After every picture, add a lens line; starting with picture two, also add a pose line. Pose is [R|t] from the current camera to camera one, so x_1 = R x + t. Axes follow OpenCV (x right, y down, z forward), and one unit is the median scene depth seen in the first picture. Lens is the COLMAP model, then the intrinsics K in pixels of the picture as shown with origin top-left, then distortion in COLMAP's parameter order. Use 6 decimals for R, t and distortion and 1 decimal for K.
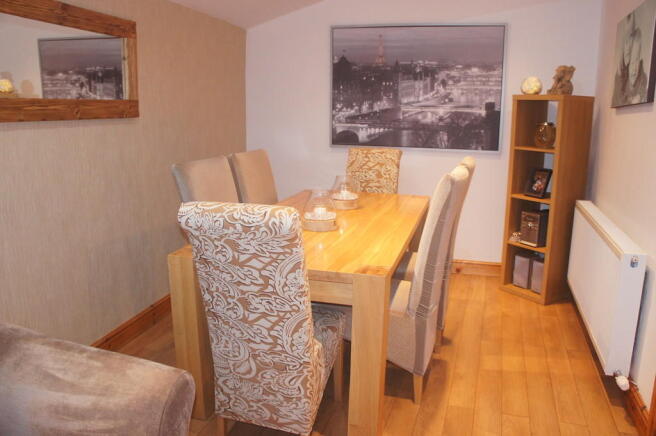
lens RADIAL K [[538.0, 0, 328.4], [0, 538.0, 217.6], [0, 0, 1]] dist [-0.092833, 0.002717]
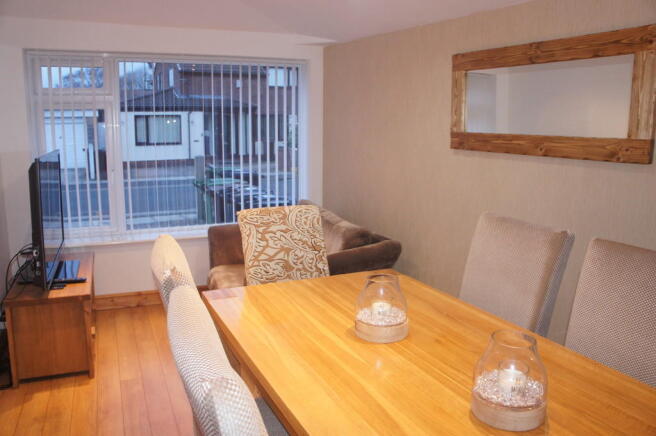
lens RADIAL K [[538.0, 0, 328.0], [0, 538.0, 219.1], [0, 0, 1]] dist [-0.092833, 0.002717]
pose [[-0.776557, 0.079388, -0.625026, 0.481309], [-0.153674, 0.938203, 0.310097, -0.338000], [0.611019, 0.336858, -0.716368, 1.581501]]
